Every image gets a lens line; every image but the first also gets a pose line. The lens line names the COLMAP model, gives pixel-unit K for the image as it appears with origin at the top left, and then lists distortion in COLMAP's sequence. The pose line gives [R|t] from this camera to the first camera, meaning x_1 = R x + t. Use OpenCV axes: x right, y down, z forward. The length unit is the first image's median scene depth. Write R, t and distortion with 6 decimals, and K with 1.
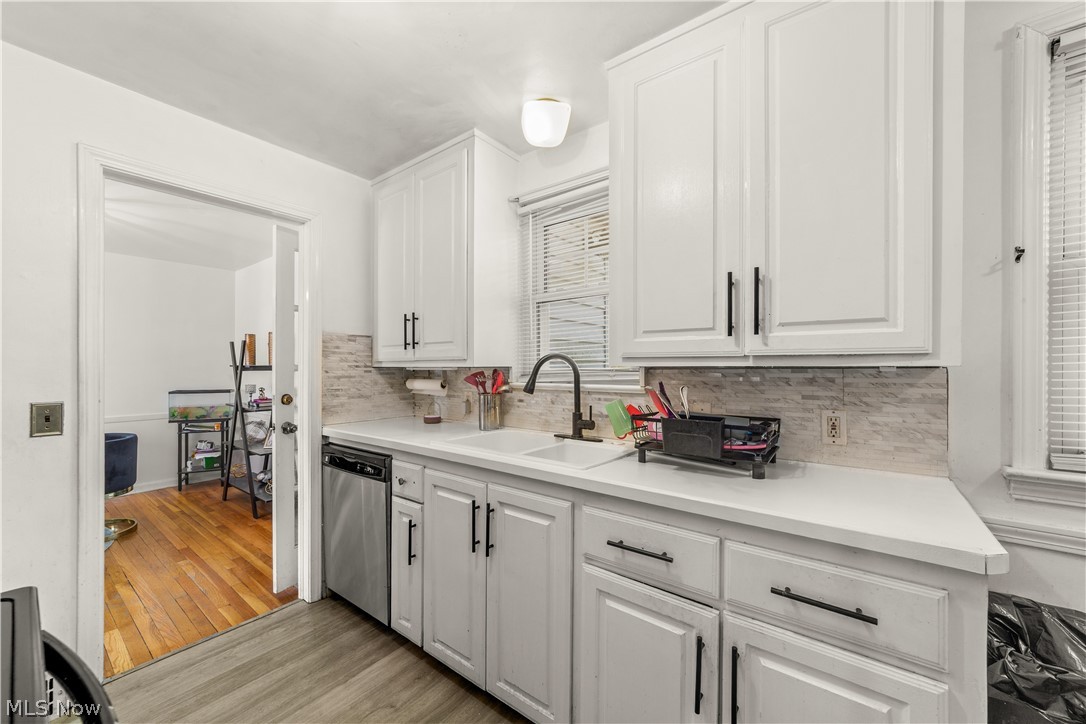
lens RADIAL K [[417.9, 0, 542.2], [0, 417.9, 373.2], [0, 0, 1]] dist [-0.001925, 0.000241]
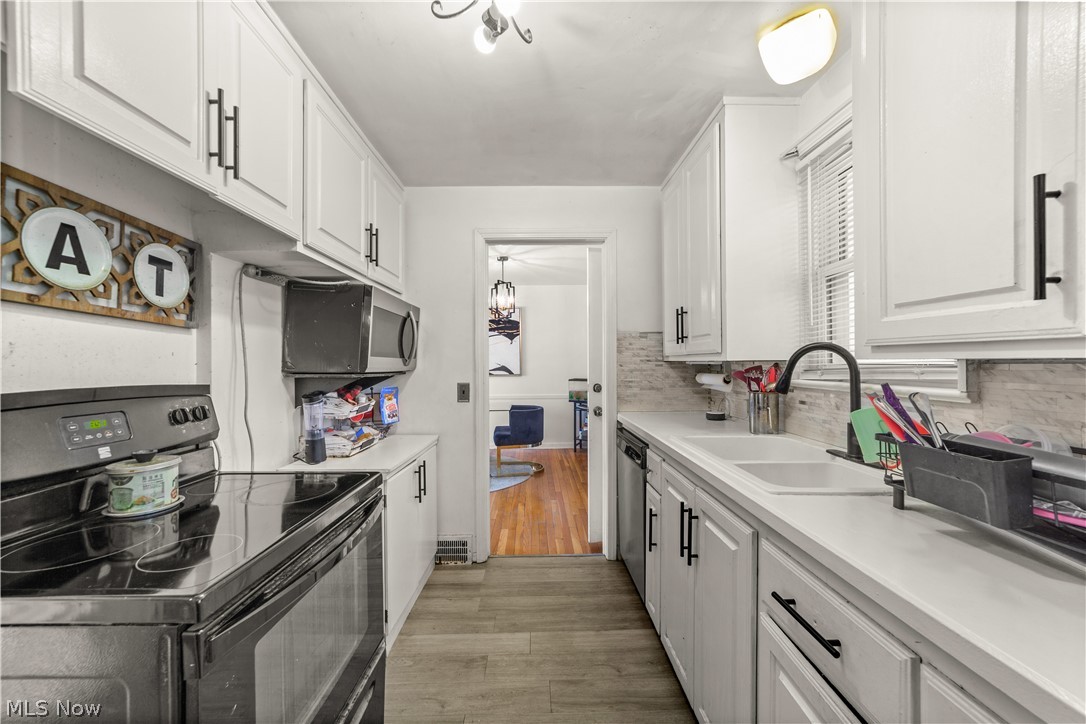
lens RADIAL K [[418.9, 0, 538.2], [0, 418.9, 367.5], [0, 0, 1]] dist [-0.015920, 0.009428]
pose [[0.619860, 0.006764, -0.784683, 0.263055], [-0.004840, 0.999977, 0.004797, -0.002812], [0.784697, 0.000824, 0.619879, 0.110789]]
